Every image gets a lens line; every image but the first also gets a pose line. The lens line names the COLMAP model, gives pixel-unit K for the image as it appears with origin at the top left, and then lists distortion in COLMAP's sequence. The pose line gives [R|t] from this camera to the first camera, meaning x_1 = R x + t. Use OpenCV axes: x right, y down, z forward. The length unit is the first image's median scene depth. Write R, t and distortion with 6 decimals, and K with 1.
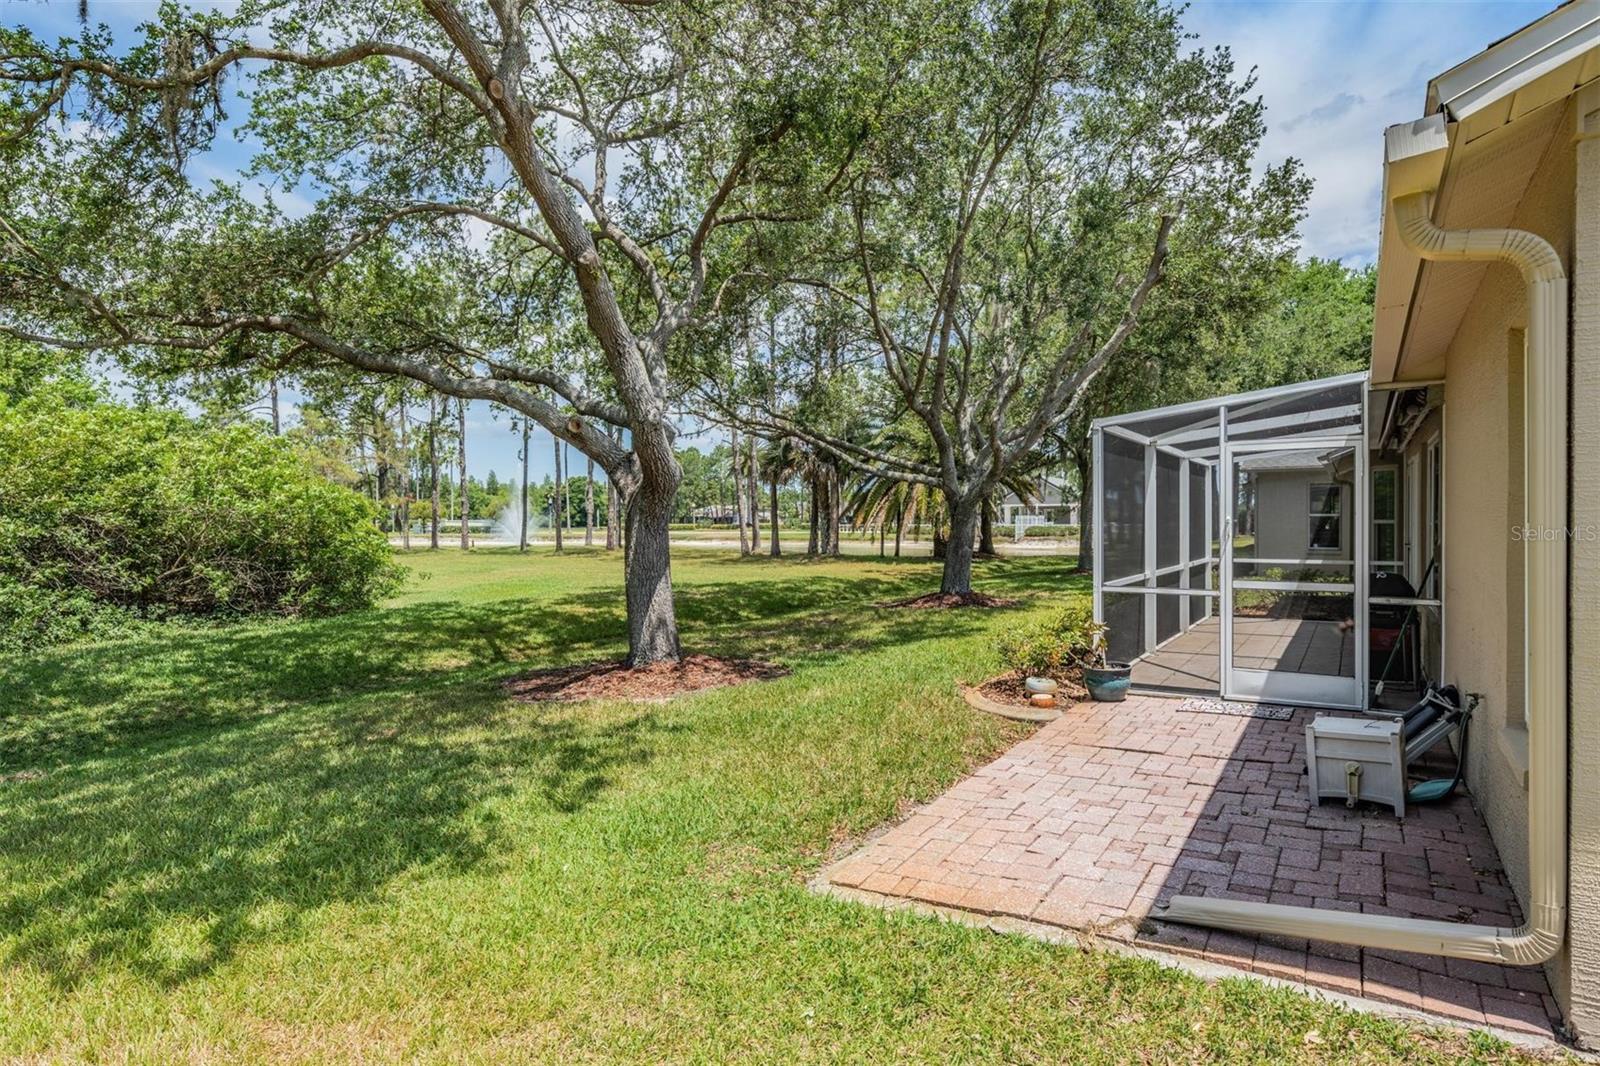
lens RADIAL K [[844.0, 0, 800.0], [0, 844.0, 533.0], [0, 0, 1]] dist [0.010273, 0.000005]
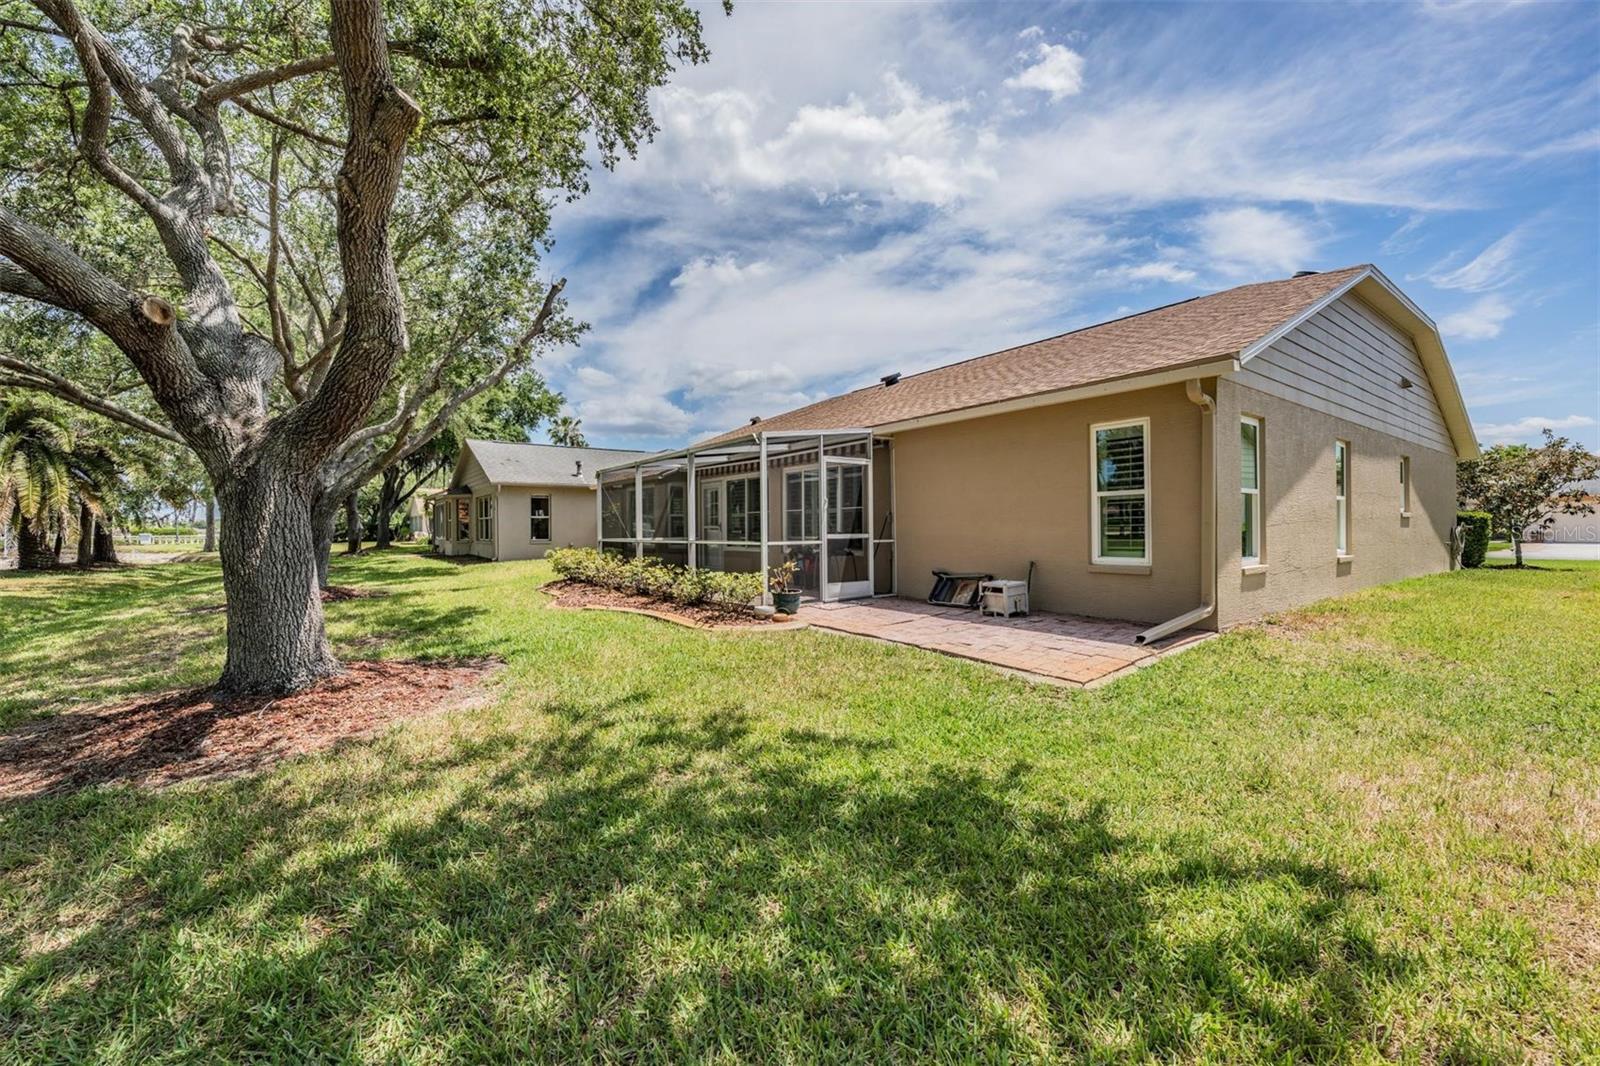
lens RADIAL K [[634.7, 0, 800.0], [0, 634.7, 533.0], [0, 0, 1]] dist [0.000282, 0.000006]
pose [[0.335960, -0.008980, 0.941834, -1.181729], [0.013472, 0.999898, 0.004728, 0.074607], [-0.941780, 0.011100, 0.336046, 0.949718]]
